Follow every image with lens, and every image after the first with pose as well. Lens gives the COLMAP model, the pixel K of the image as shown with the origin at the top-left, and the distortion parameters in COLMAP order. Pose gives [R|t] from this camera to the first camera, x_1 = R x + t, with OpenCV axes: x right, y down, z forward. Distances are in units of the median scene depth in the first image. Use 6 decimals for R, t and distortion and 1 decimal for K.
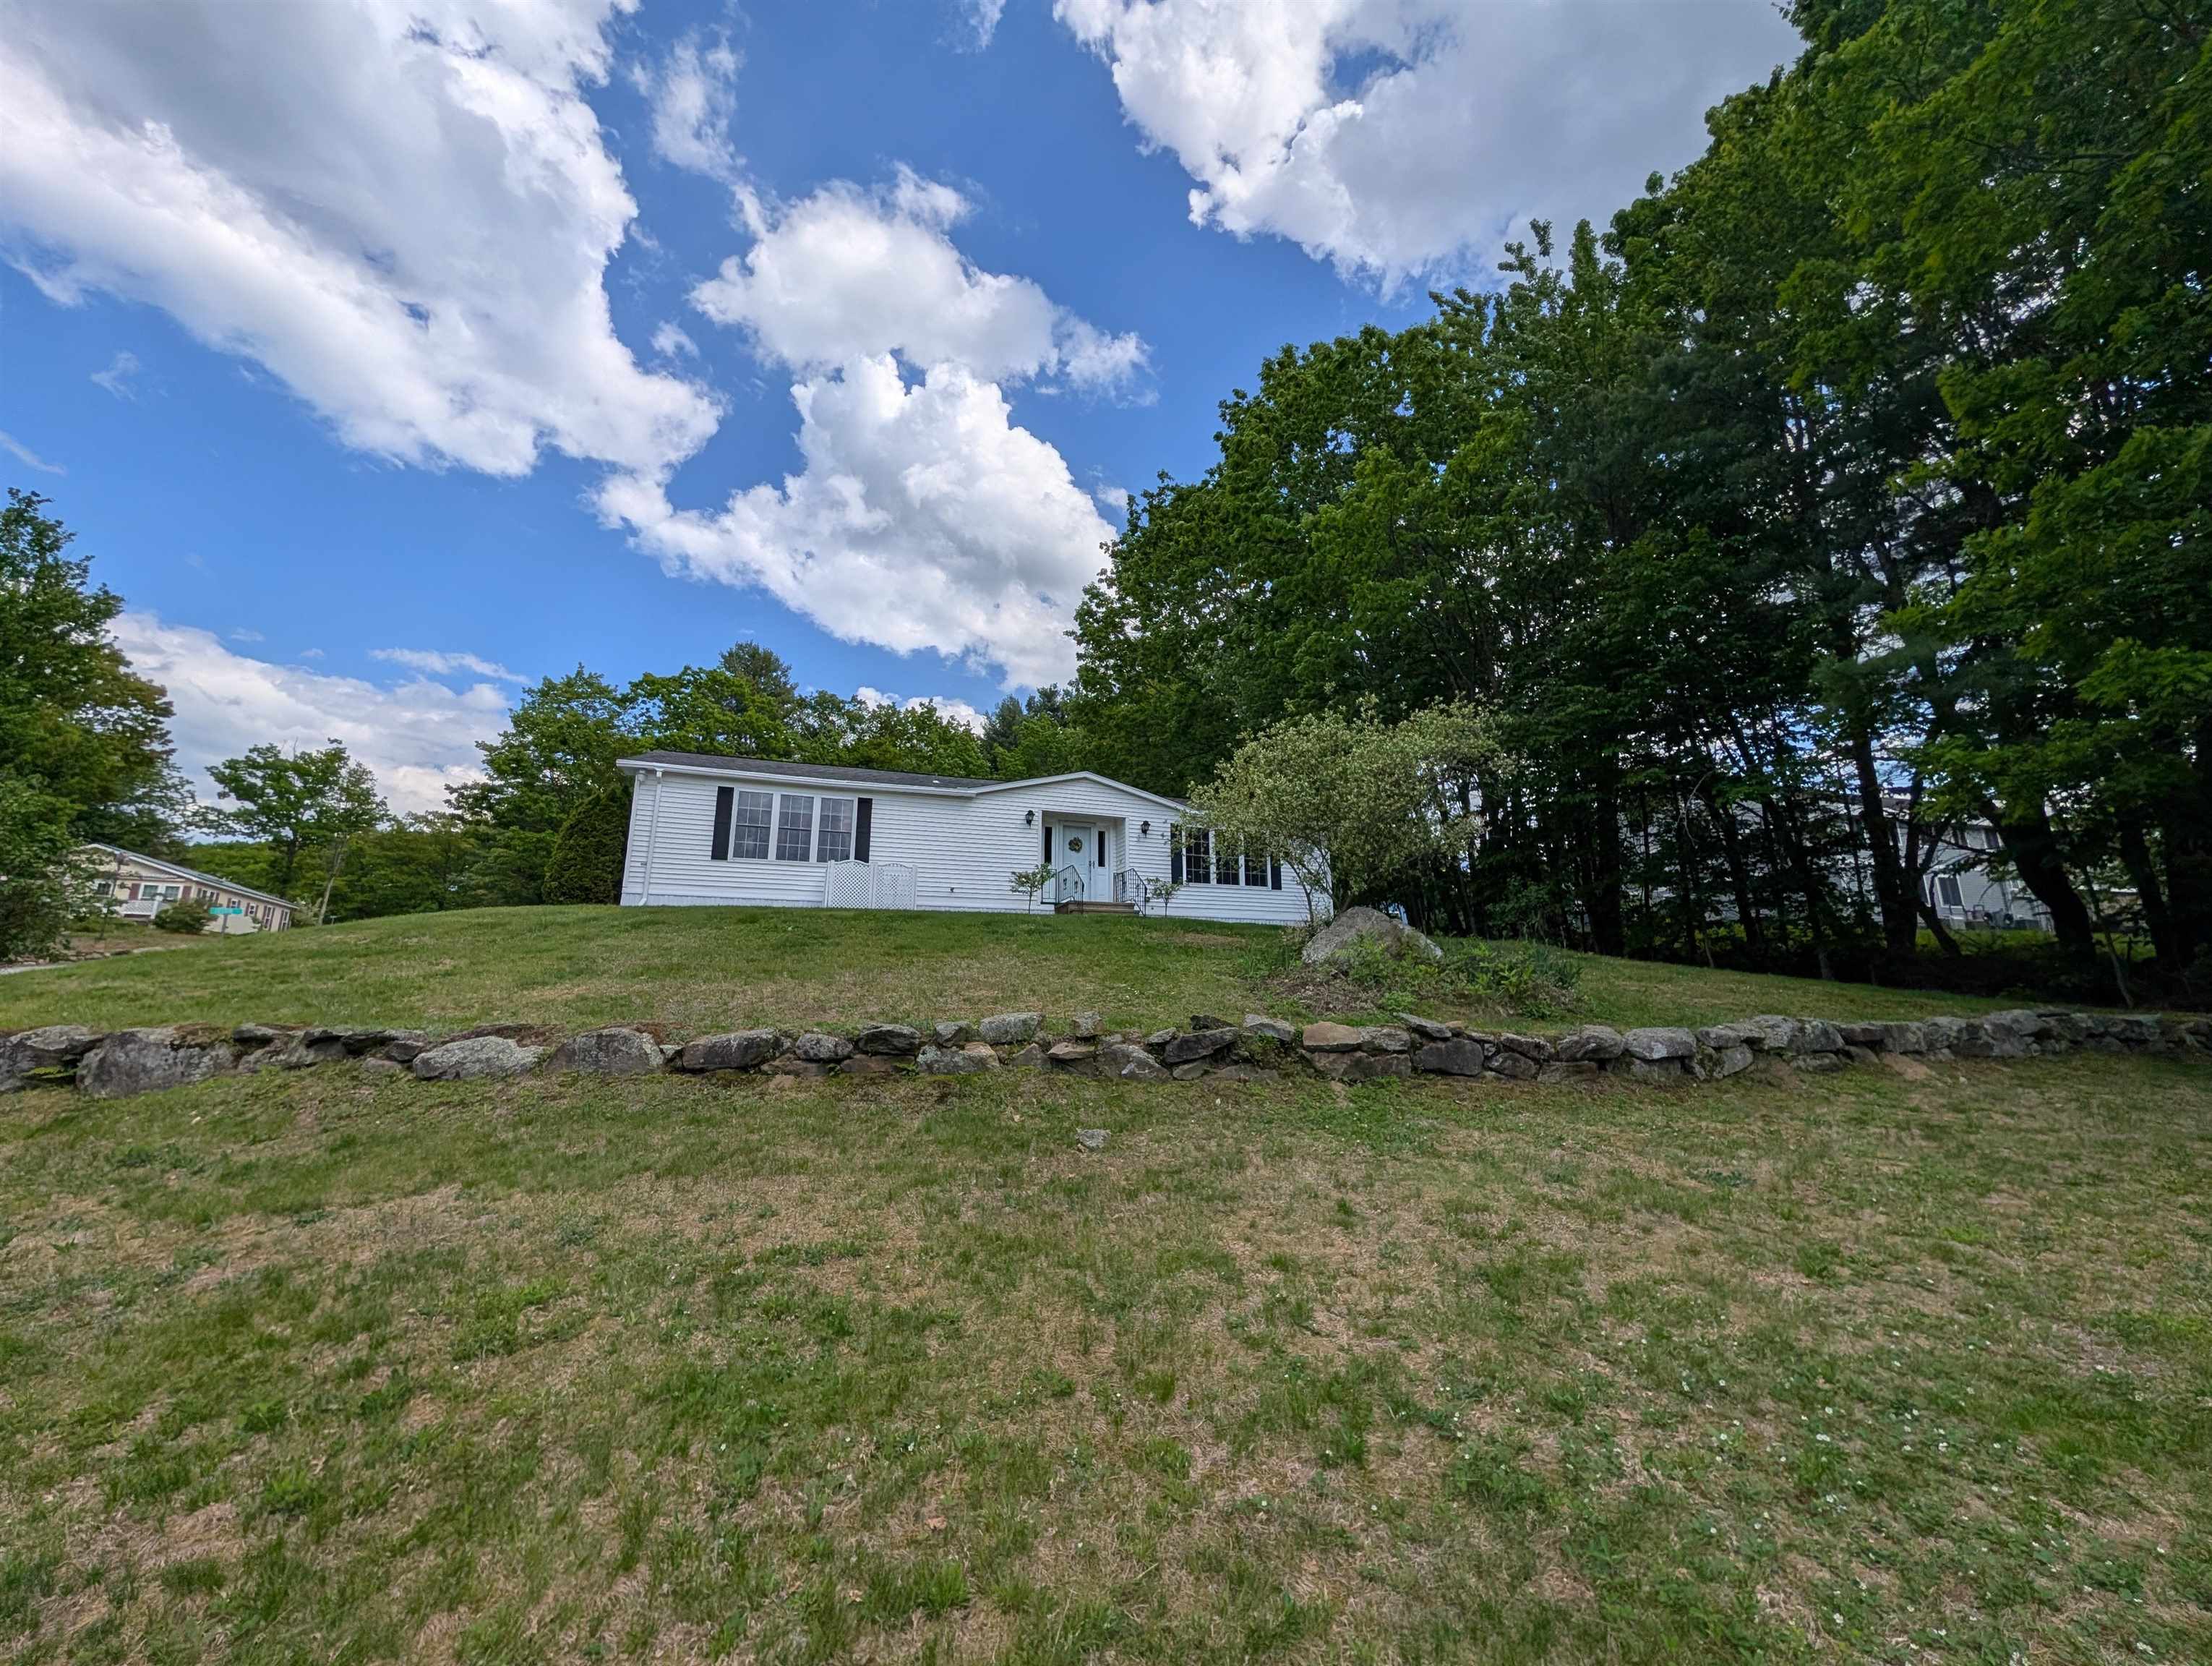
lens RADIAL K [[853.2, 0, 1106.0], [0, 853.2, 833.0], [0, 0, 1]] dist [0.001386, 0.000376]
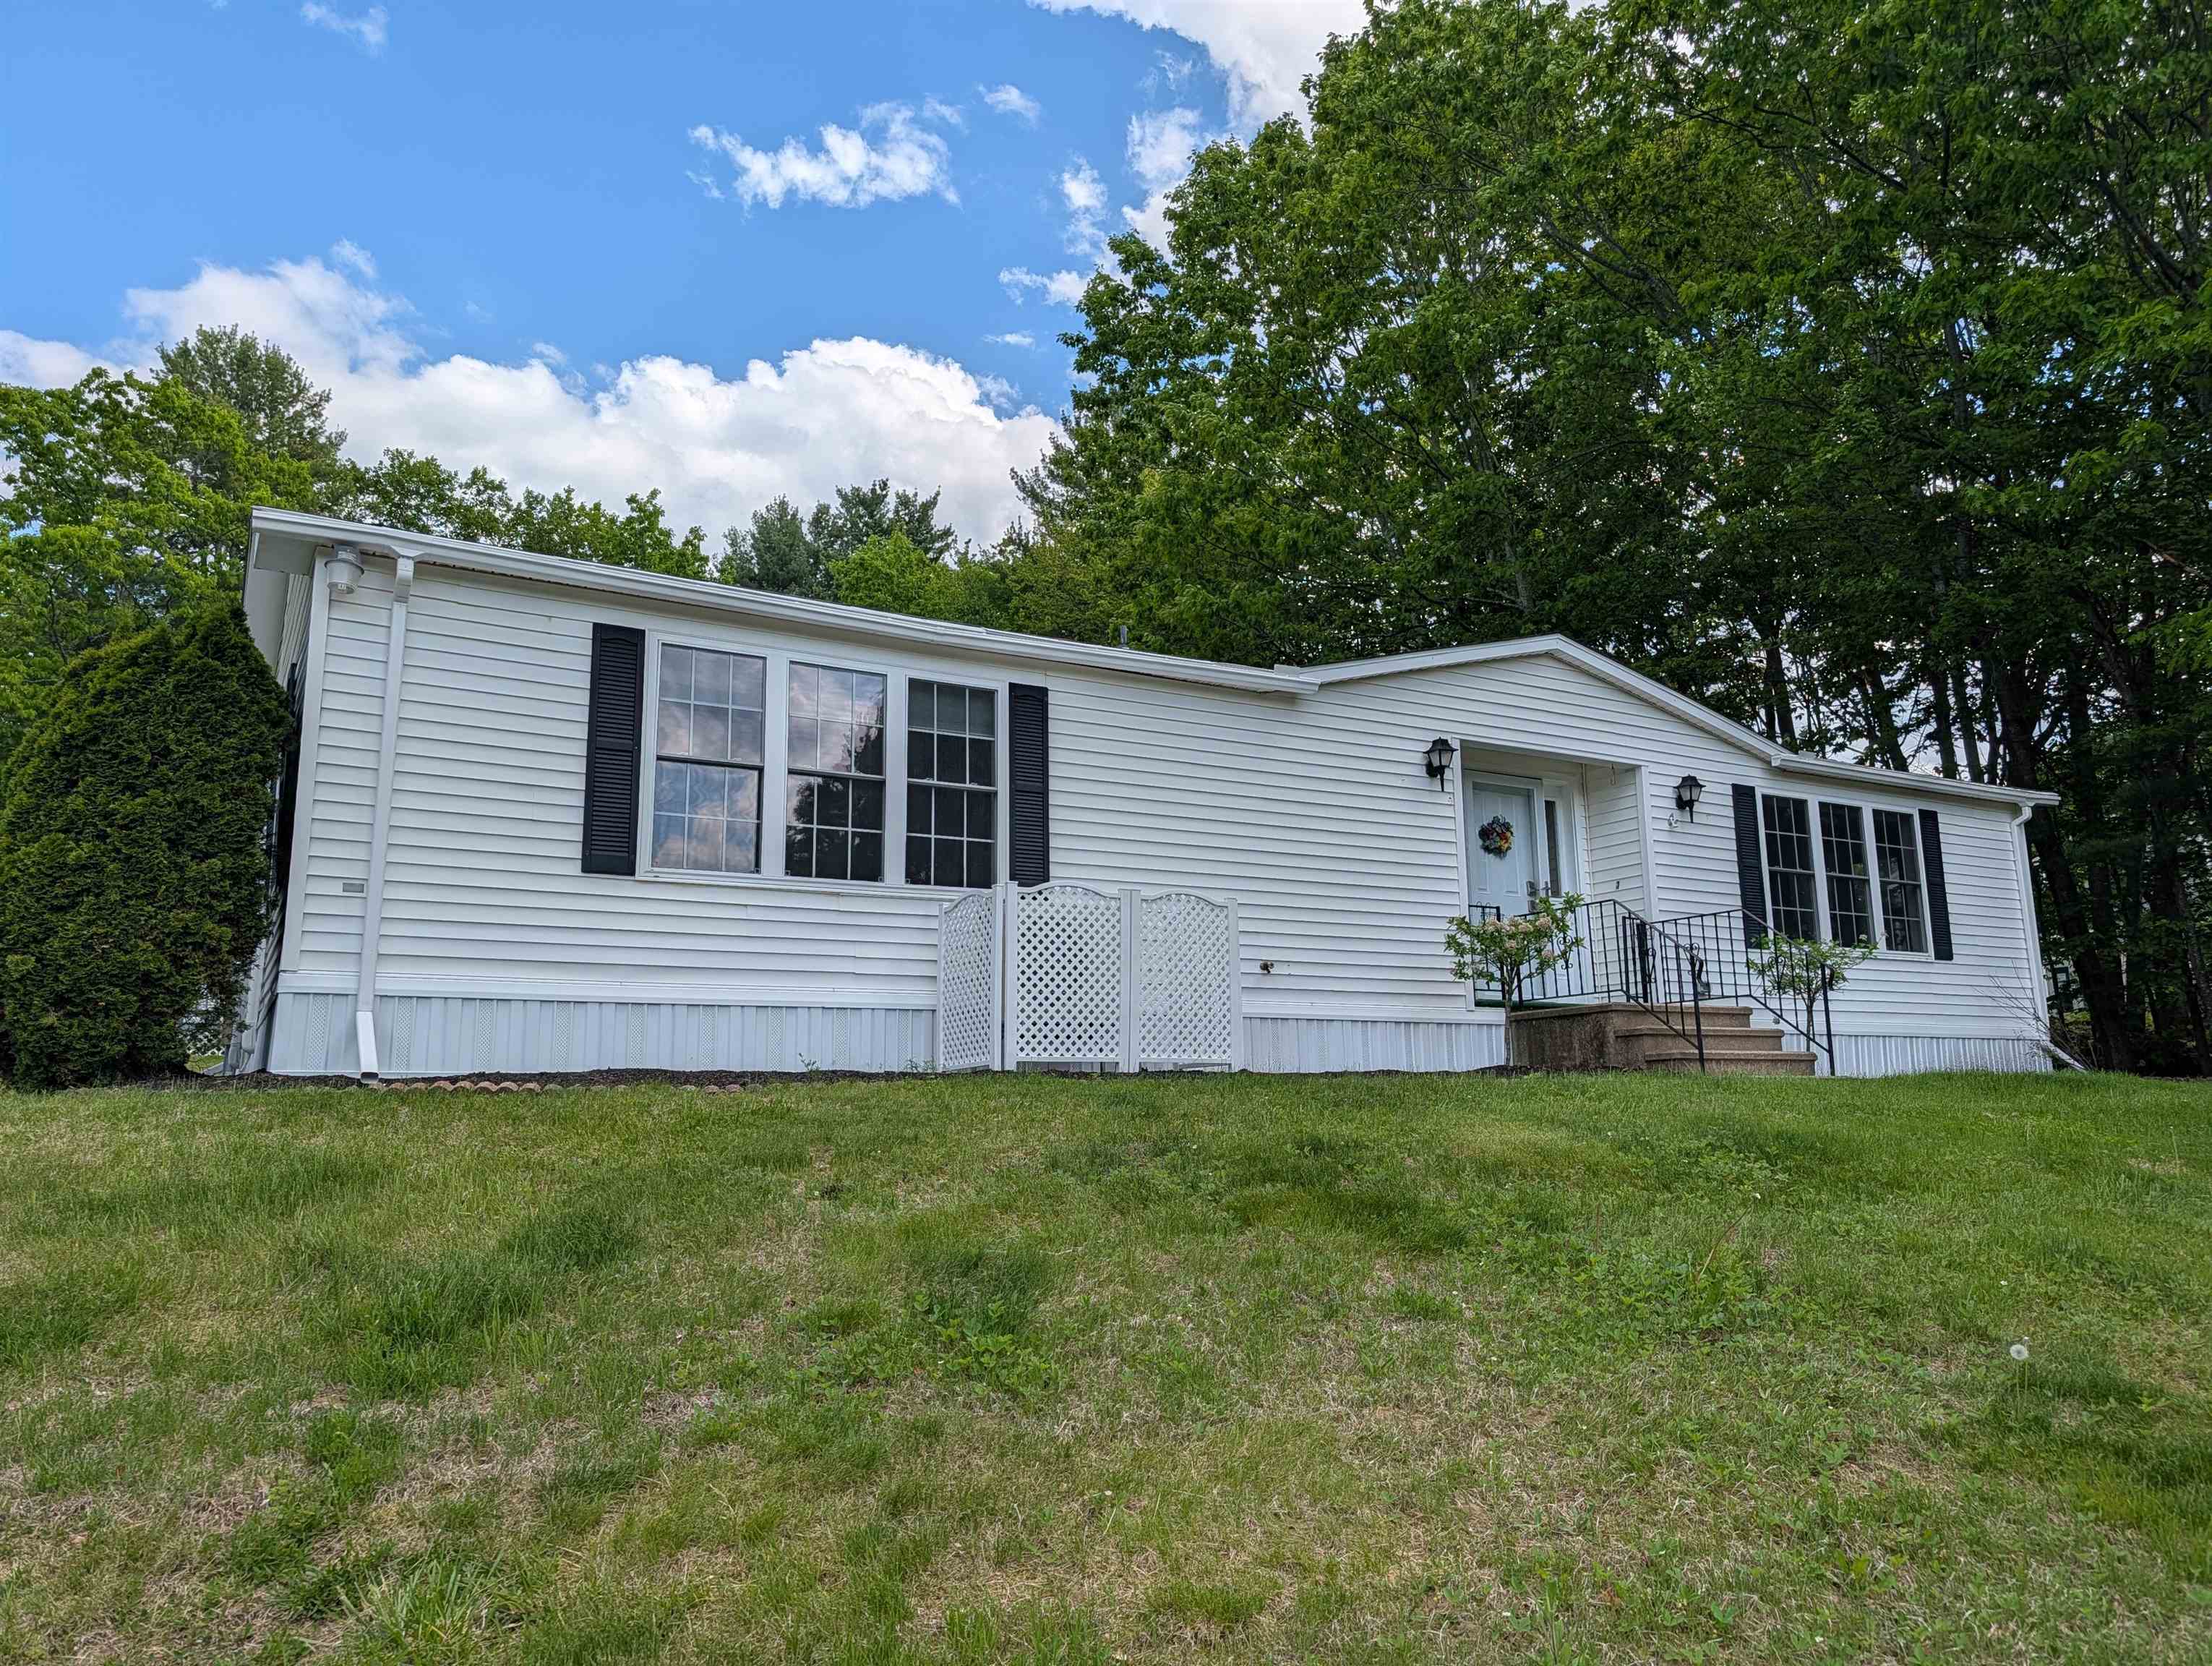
lens RADIAL K [[1614.3, 0, 1168.6], [0, 1614.3, 832.6], [0, 0, 1]] dist [0.002323, -0.000990]
pose [[0.983400, 0.020224, 0.180319, -0.302255], [-0.024607, 0.999453, 0.022107, 0.000305], [-0.179773, -0.026178, 0.983360, 0.349247]]
